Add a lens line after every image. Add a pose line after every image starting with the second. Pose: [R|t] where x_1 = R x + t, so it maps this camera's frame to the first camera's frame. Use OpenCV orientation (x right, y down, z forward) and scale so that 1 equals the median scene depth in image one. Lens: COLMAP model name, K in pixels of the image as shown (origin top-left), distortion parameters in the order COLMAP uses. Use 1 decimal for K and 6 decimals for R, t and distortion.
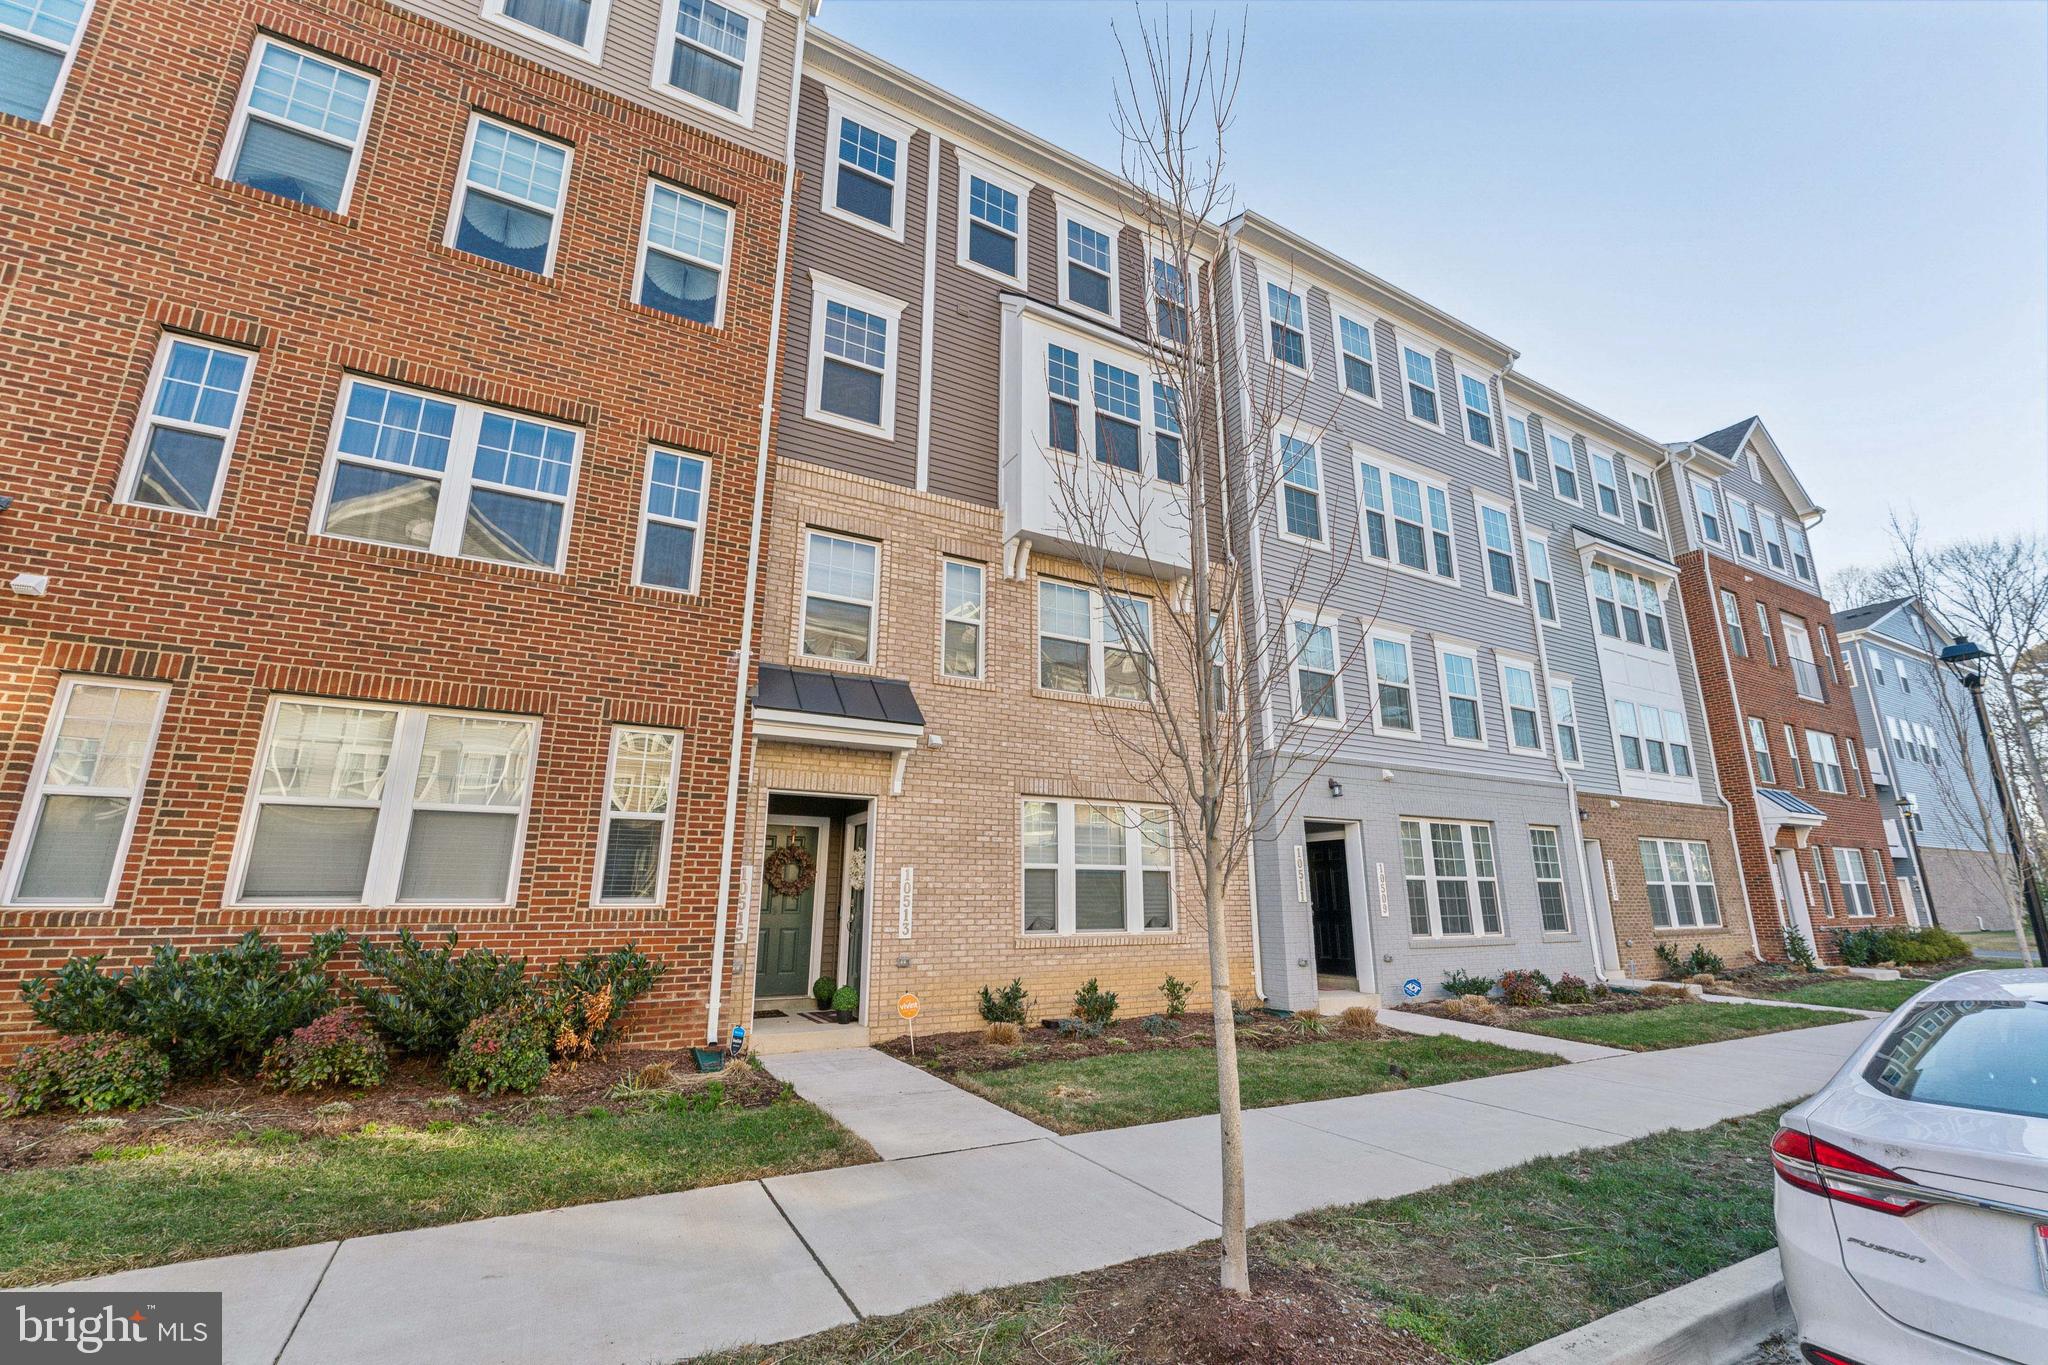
lens RADIAL K [[842.3, 0, 1035.0], [0, 842.3, 675.5], [0, 0, 1]] dist [-0.005182, -0.000034]
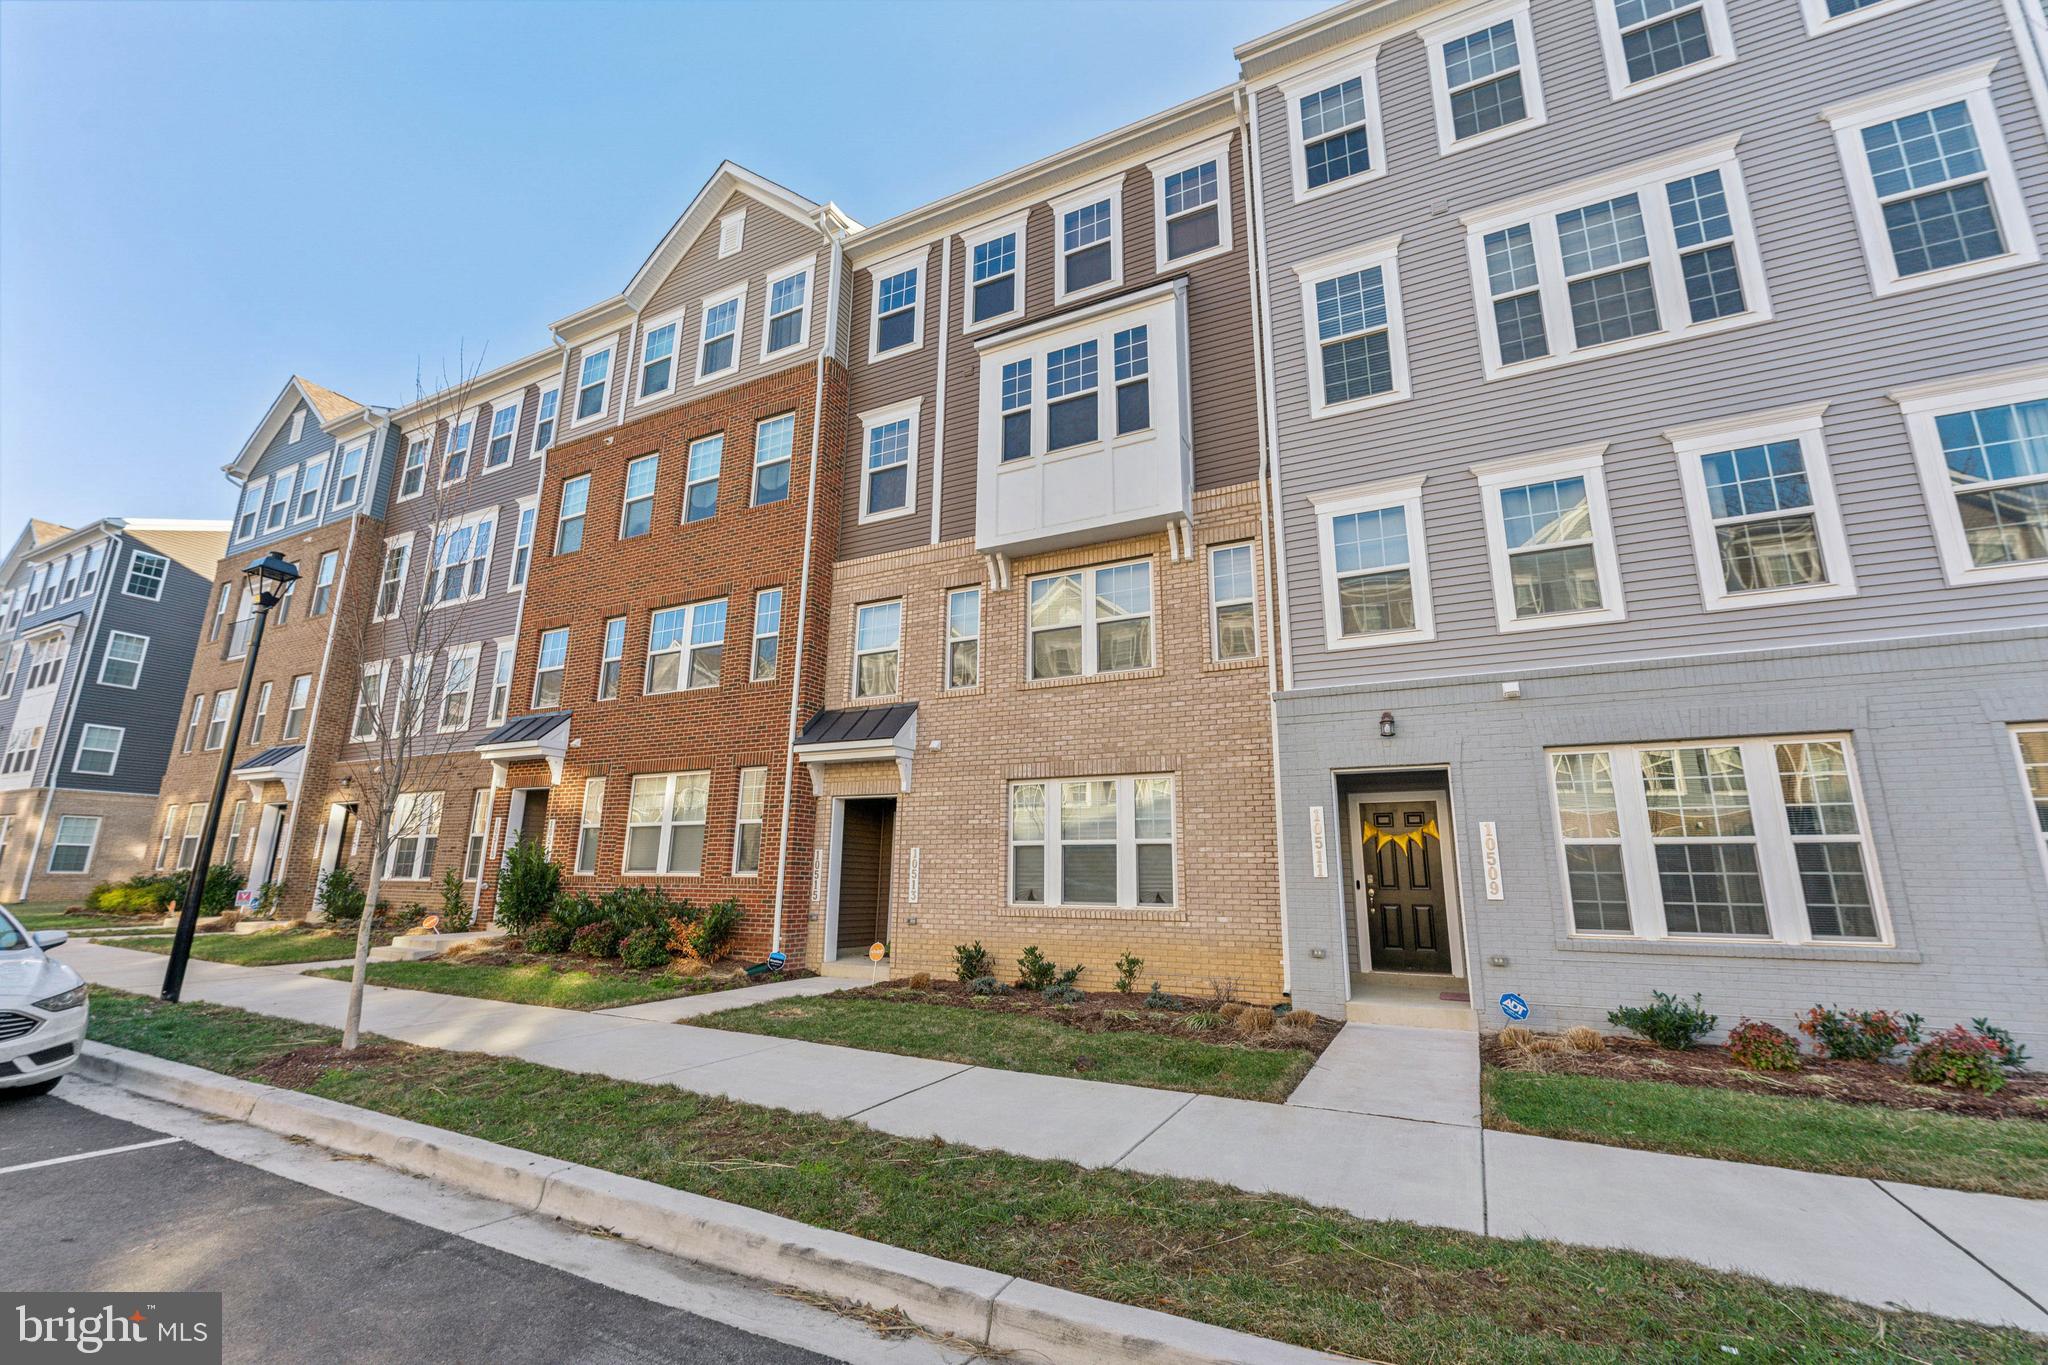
lens RADIAL K [[842.3, 0, 1035.0], [0, 842.3, 675.5], [0, 0, 1]] dist [-0.005182, -0.000034]
pose [[0.568562, -0.190446, -0.800292, 0.895303], [0.203390, 0.975174, -0.087566, 0.106794], [0.797101, -0.112985, 0.593182, 0.365010]]
